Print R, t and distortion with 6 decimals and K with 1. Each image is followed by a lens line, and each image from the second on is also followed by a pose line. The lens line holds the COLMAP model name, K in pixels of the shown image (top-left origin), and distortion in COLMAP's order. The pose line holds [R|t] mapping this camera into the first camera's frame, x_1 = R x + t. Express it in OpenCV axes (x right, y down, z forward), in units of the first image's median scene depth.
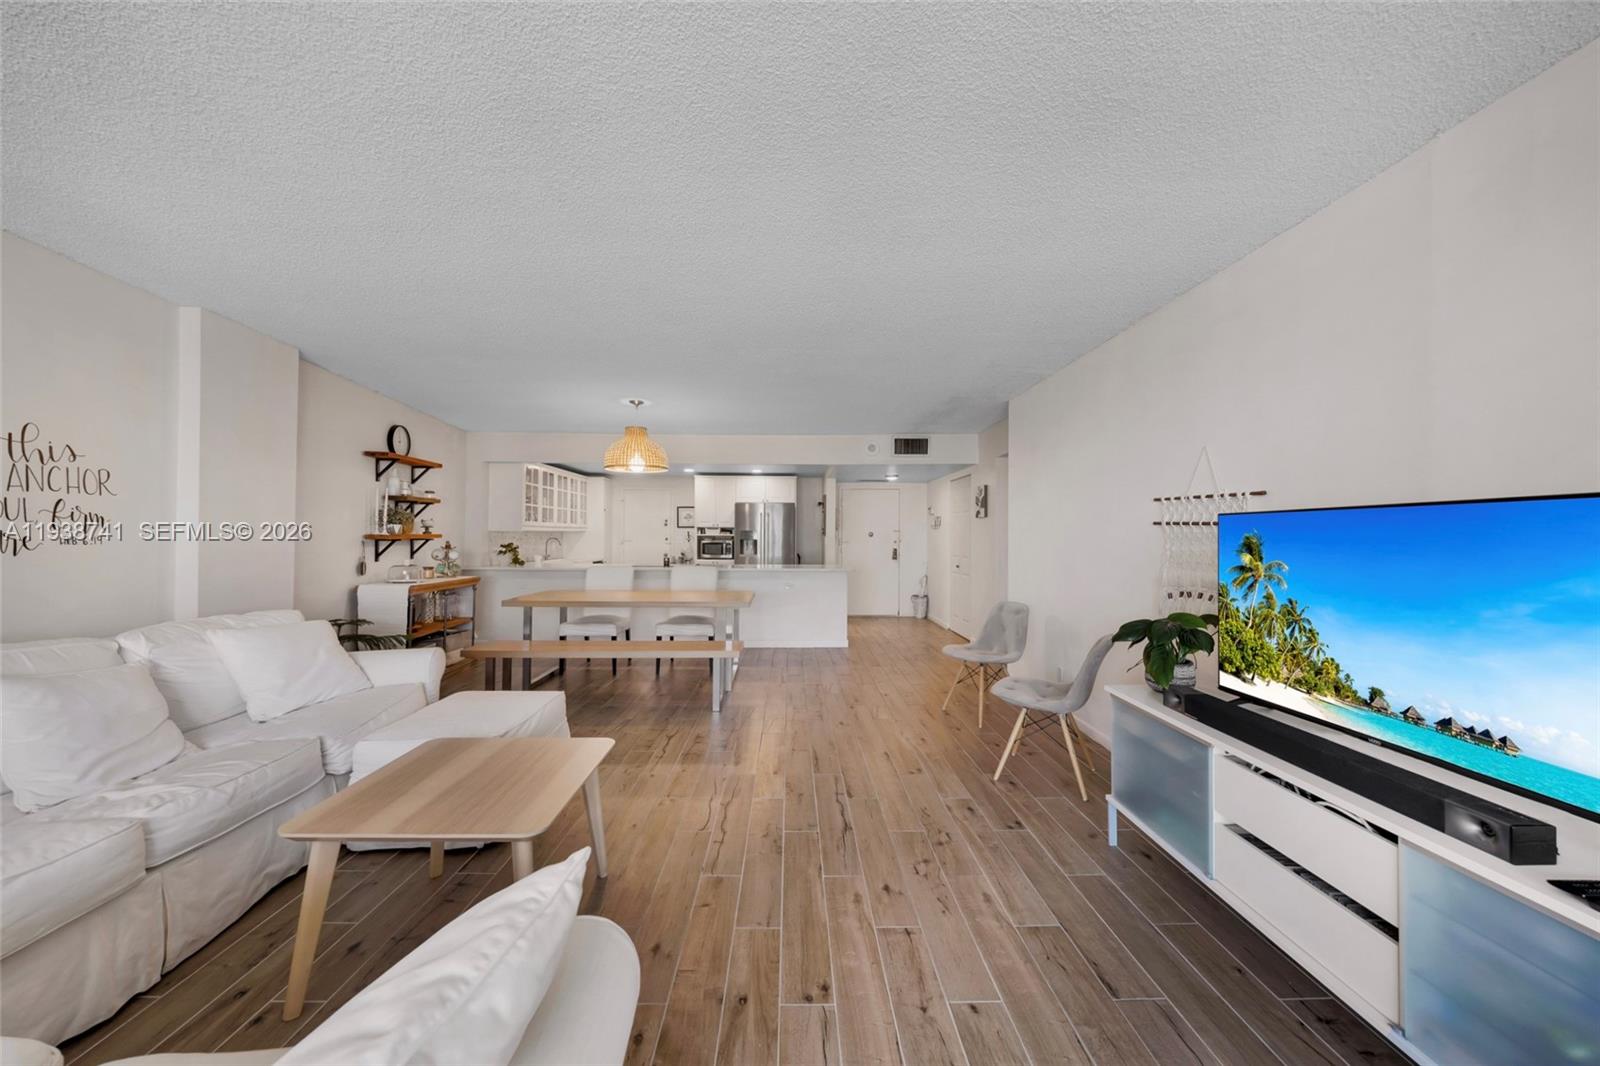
lens RADIAL K [[564.1, 0, 797.9], [0, 564.1, 531.7], [0, 0, 1]] dist [0.003657, -0.000867]
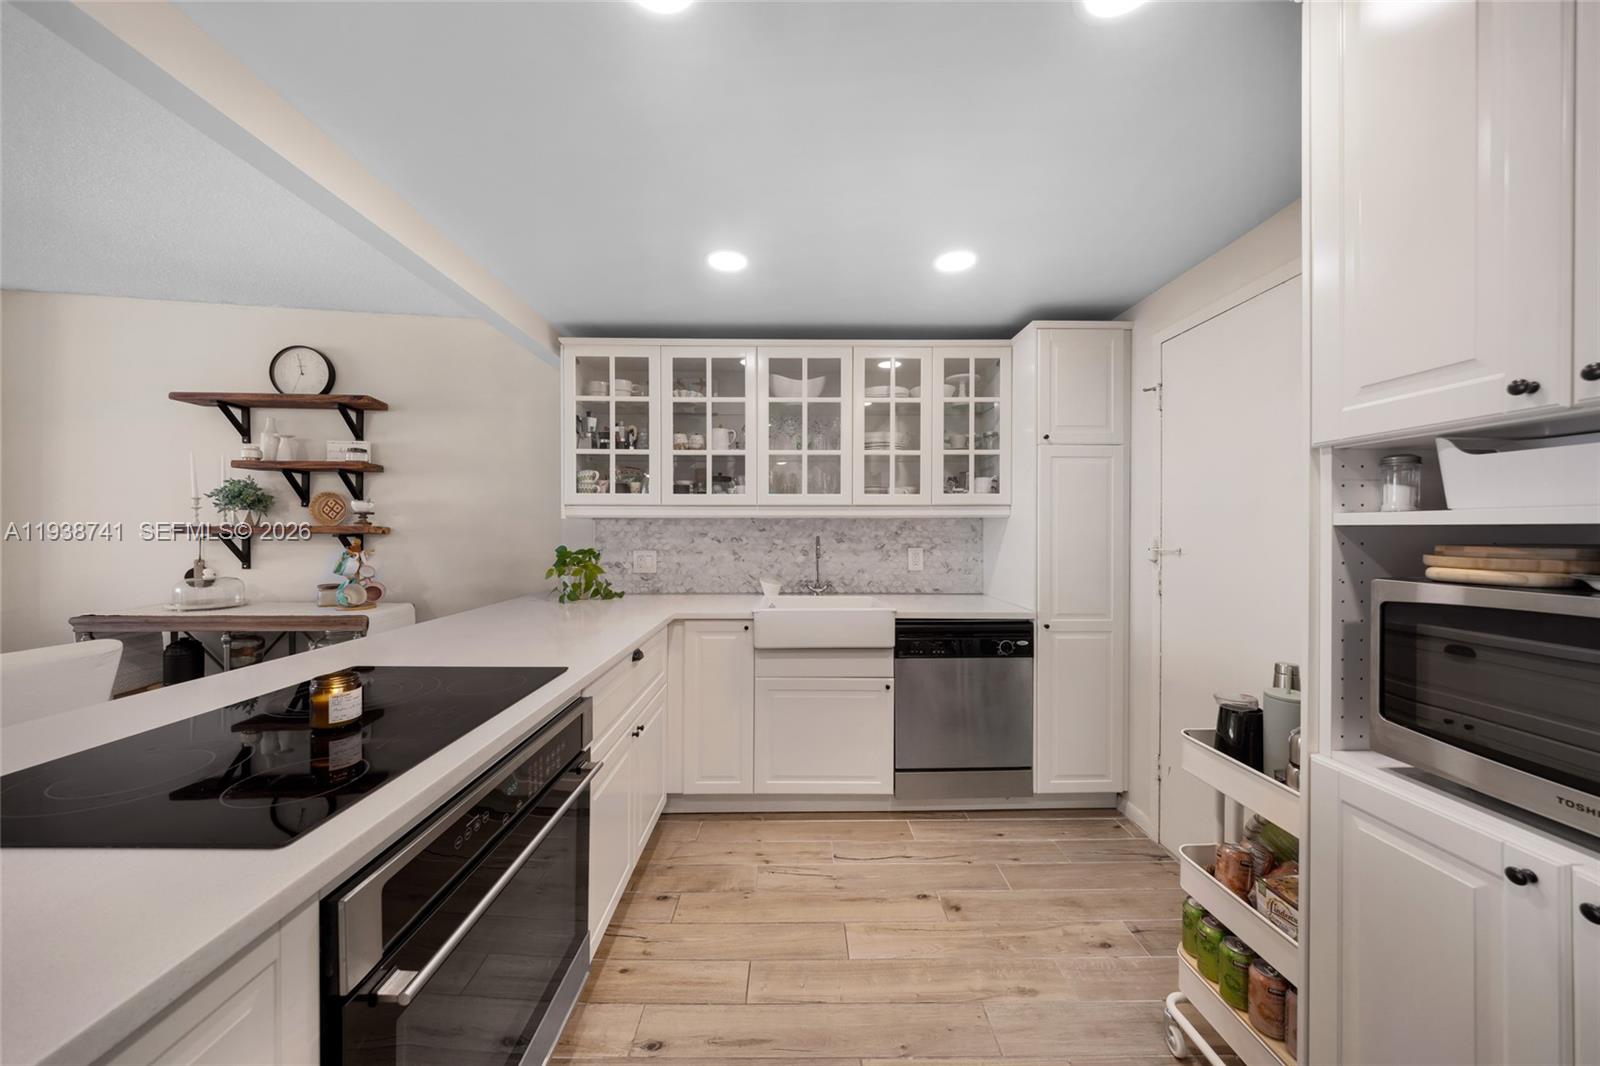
lens RADIAL K [[541.4, 0, 794.7], [0, 541.4, 530.0], [0, 0, 1]] dist [0.002300, -0.000923]
pose [[-0.014071, -0.003463, -0.999895, -0.241740], [0.004319, 0.999984, -0.003524, 0.025923], [0.999892, -0.004369, -0.014056, 2.877382]]
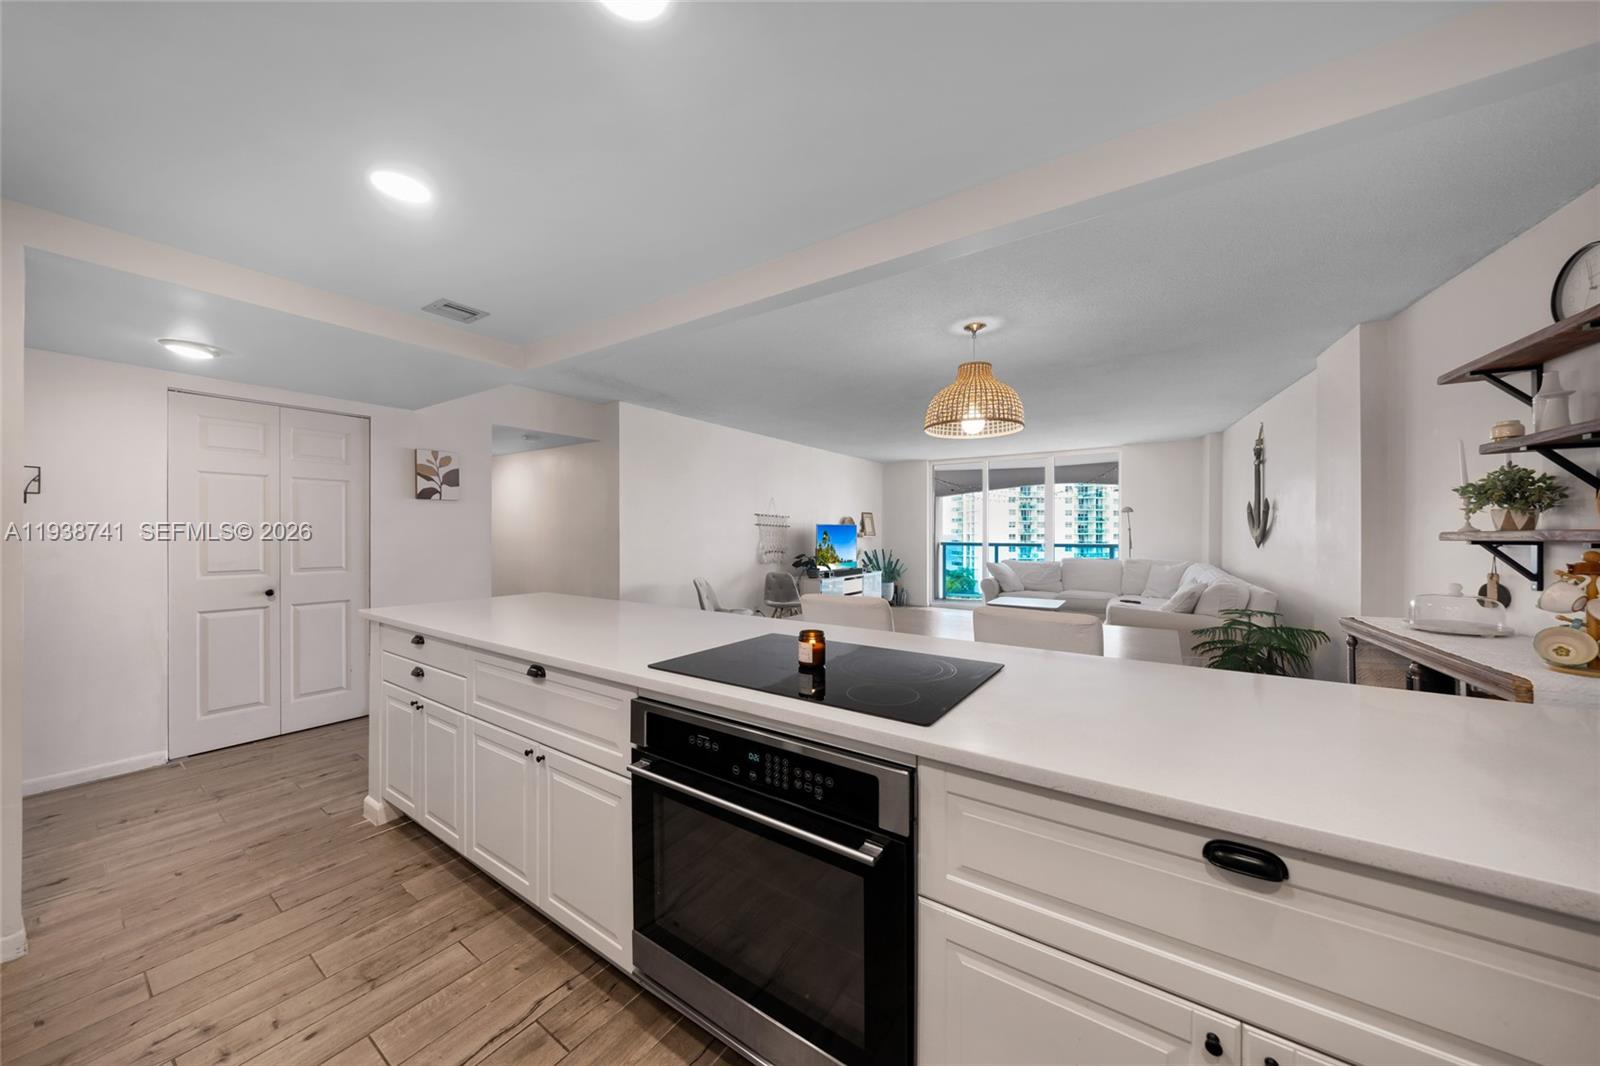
lens RADIAL K [[541.4, 0, 796.1], [0, 541.4, 535.5], [0, 0, 1]] dist [0.002300, -0.000923]
pose [[-0.814657, -0.009125, 0.579871, -0.900184], [-0.009548, 0.999952, 0.002321, 0.023919], [-0.579864, -0.003646, -0.814705, 3.010975]]
